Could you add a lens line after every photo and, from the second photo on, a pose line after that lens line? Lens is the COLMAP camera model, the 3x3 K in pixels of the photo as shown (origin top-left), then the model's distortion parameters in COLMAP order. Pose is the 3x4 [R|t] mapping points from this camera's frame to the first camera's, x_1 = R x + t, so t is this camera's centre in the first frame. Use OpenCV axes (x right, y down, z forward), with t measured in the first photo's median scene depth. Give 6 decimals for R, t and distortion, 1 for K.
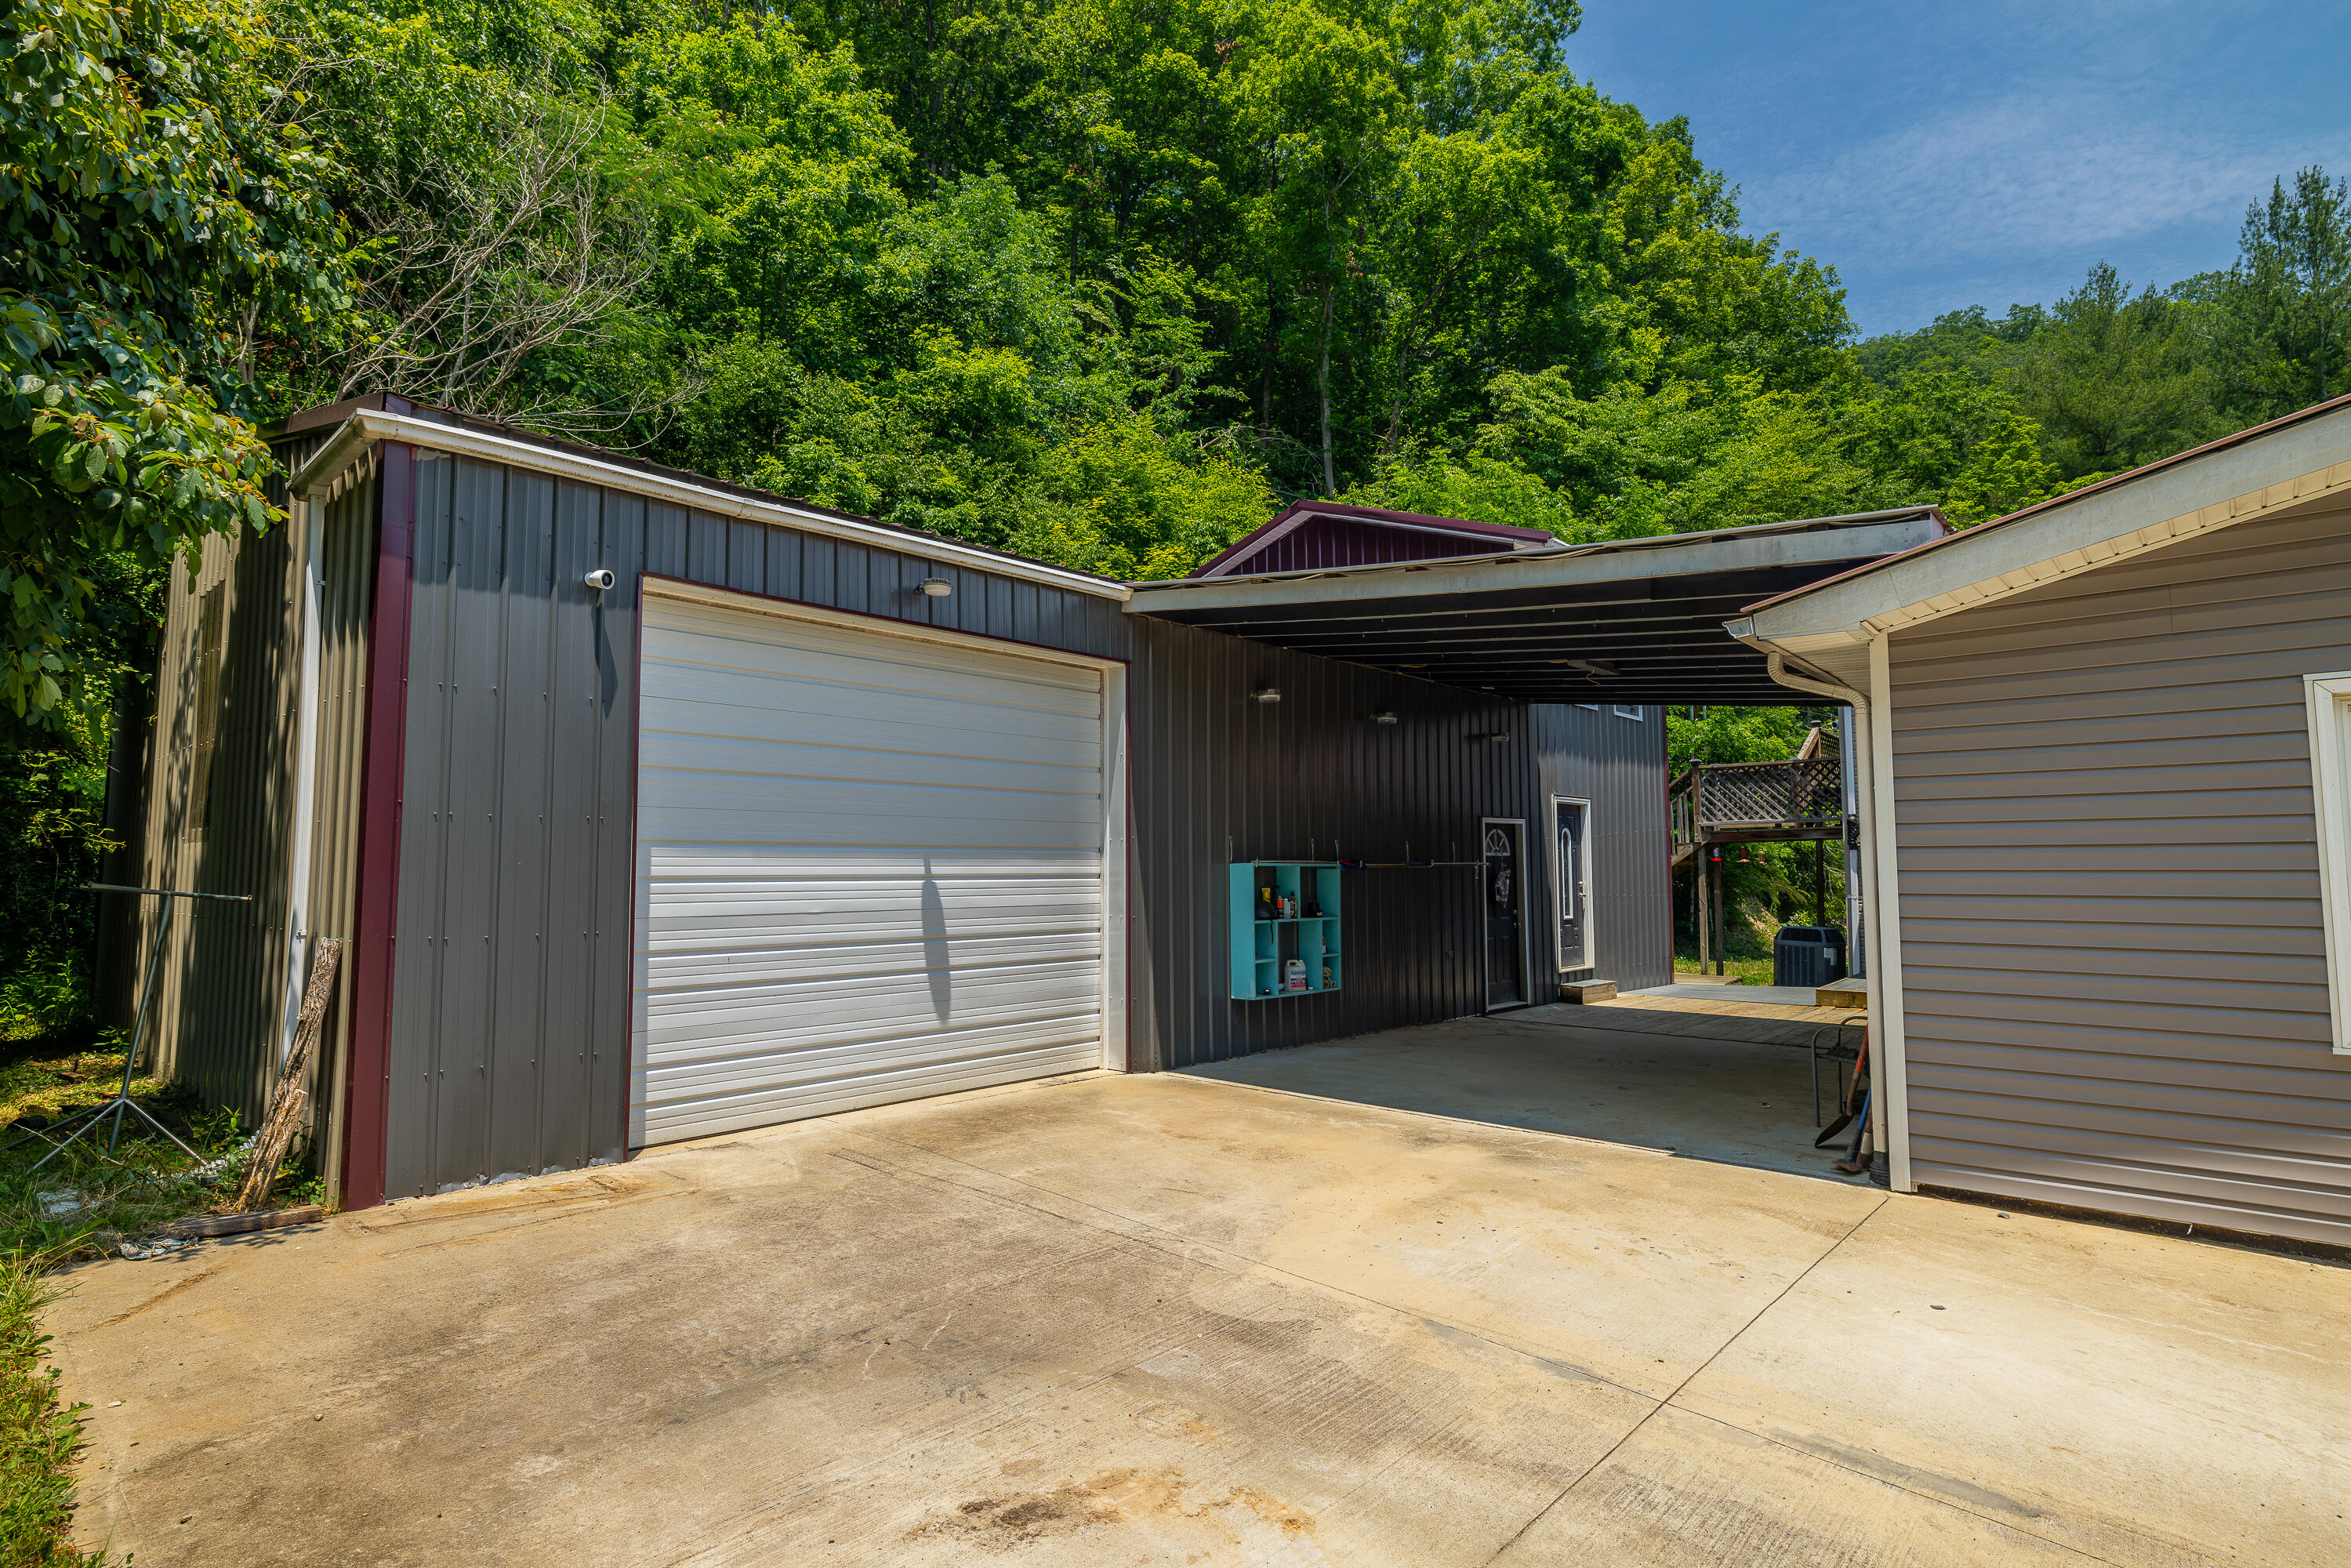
lens RADIAL K [[1196.7, 0, 1173.6], [0, 1196.7, 781.5], [0, 0, 1]] dist [-0.001398, -0.000156]
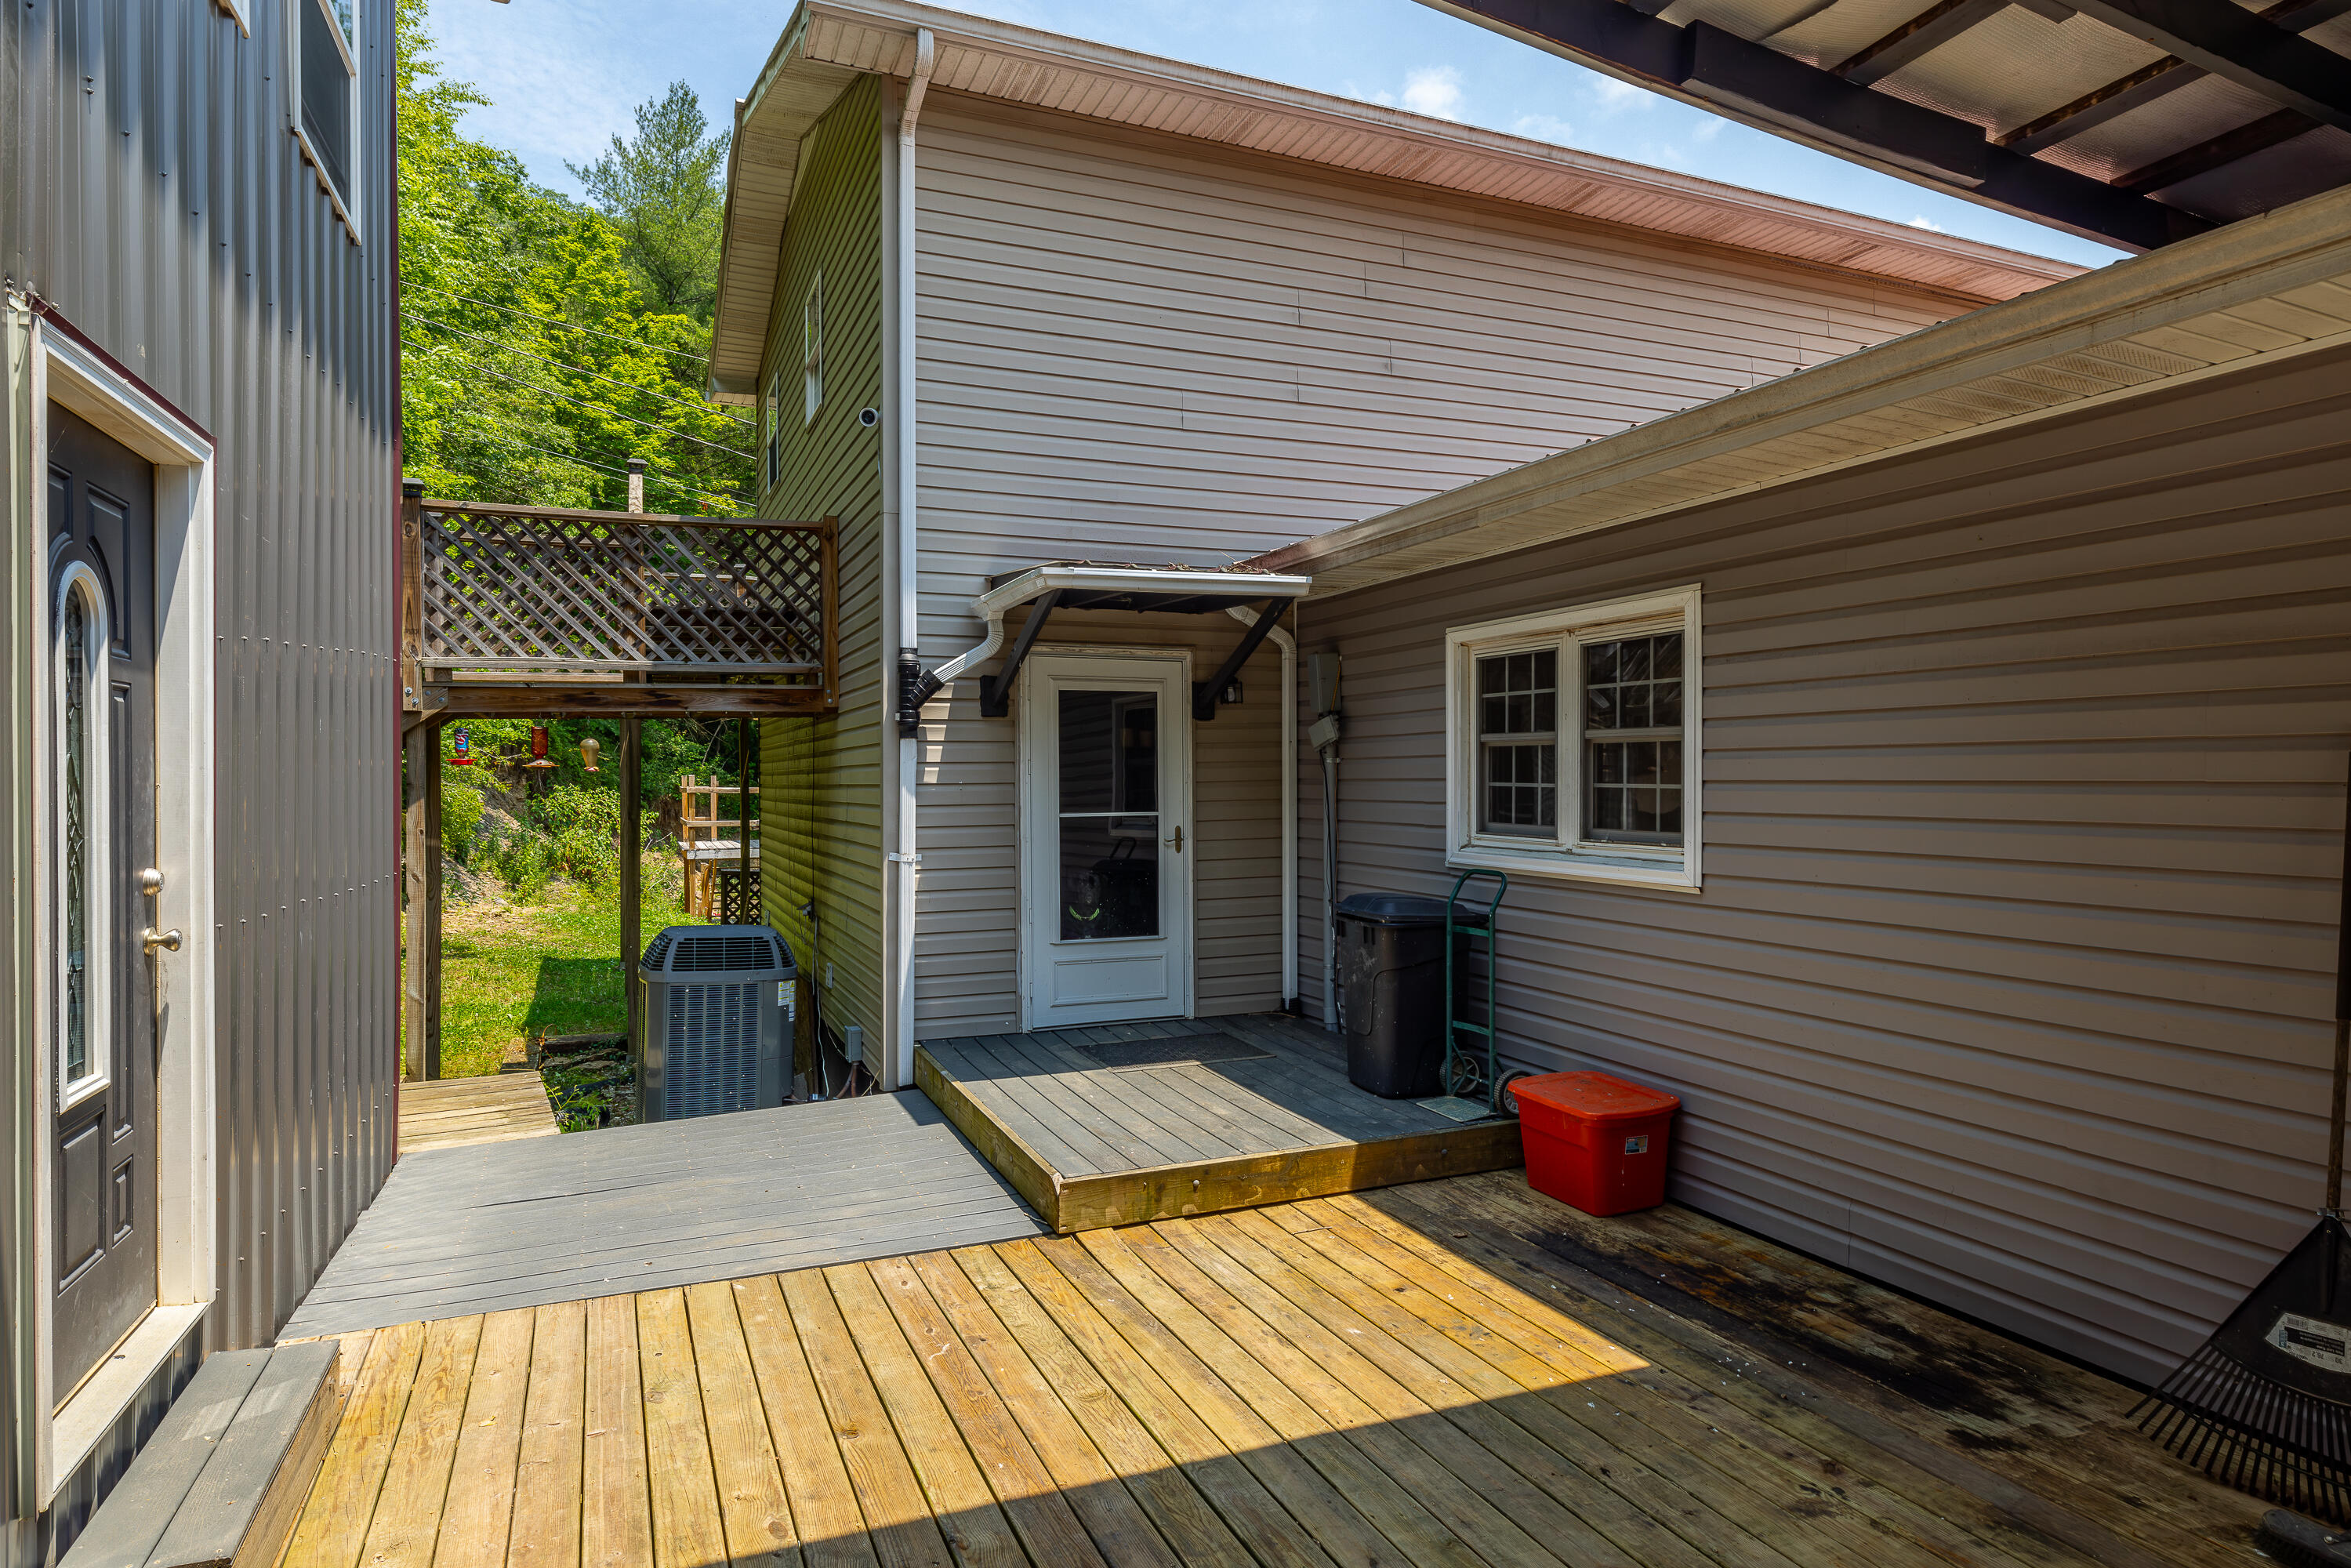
lens RADIAL K [[1295.4, 0, 1171.6], [0, 1295.4, 775.9], [0, 0, 1]] dist [-0.003309, -0.000448]
pose [[0.423866, -0.001892, 0.905723, 0.221502], [-0.068110, 0.997100, 0.033957, 0.050843], [-0.903160, -0.076083, 0.422508, 0.763694]]
